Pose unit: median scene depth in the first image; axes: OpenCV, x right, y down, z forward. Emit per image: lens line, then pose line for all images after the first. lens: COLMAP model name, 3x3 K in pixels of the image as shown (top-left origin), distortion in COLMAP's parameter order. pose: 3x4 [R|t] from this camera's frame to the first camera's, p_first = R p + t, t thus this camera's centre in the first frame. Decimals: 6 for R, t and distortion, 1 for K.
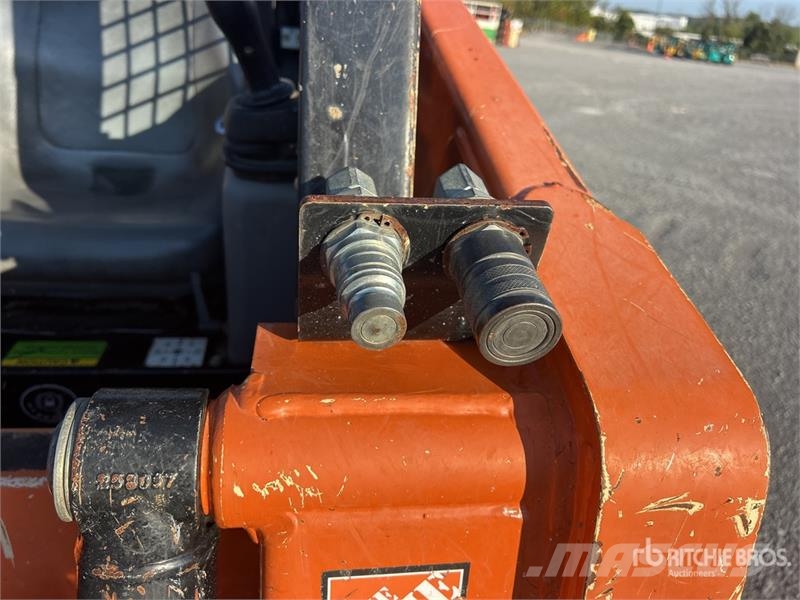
lens RADIAL K [[445.5, 0, 400.0], [0, 445.5, 300.0], [0, 0, 1]] dist [0.119138, -0.072326]
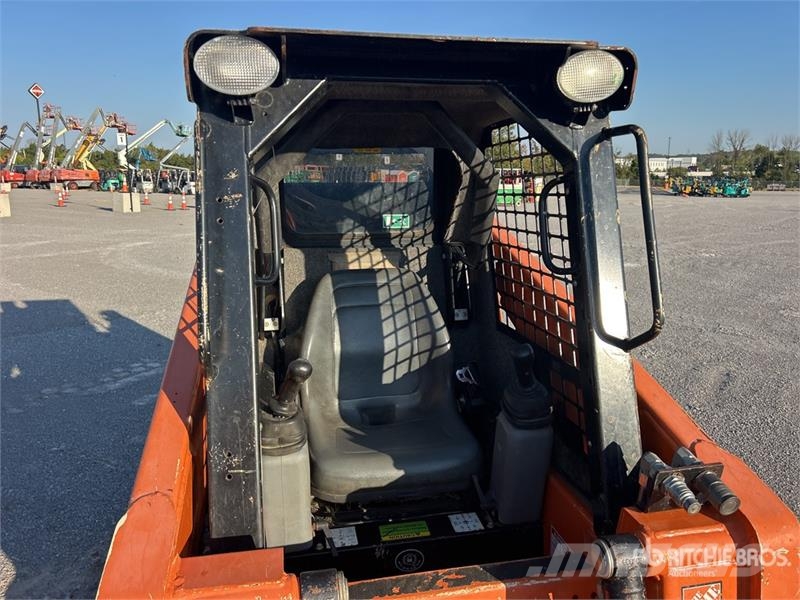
lens RADIAL K [[601.1, 0, 400.0], [0, 601.1, 300.0], [0, 0, 1]] dist [0.088228, -0.079819]
pose [[0.997518, -0.040599, 0.057537, -0.507550], [0.053167, 0.969971, -0.237340, -0.100826], [-0.046174, 0.239810, 0.969721, -0.799508]]
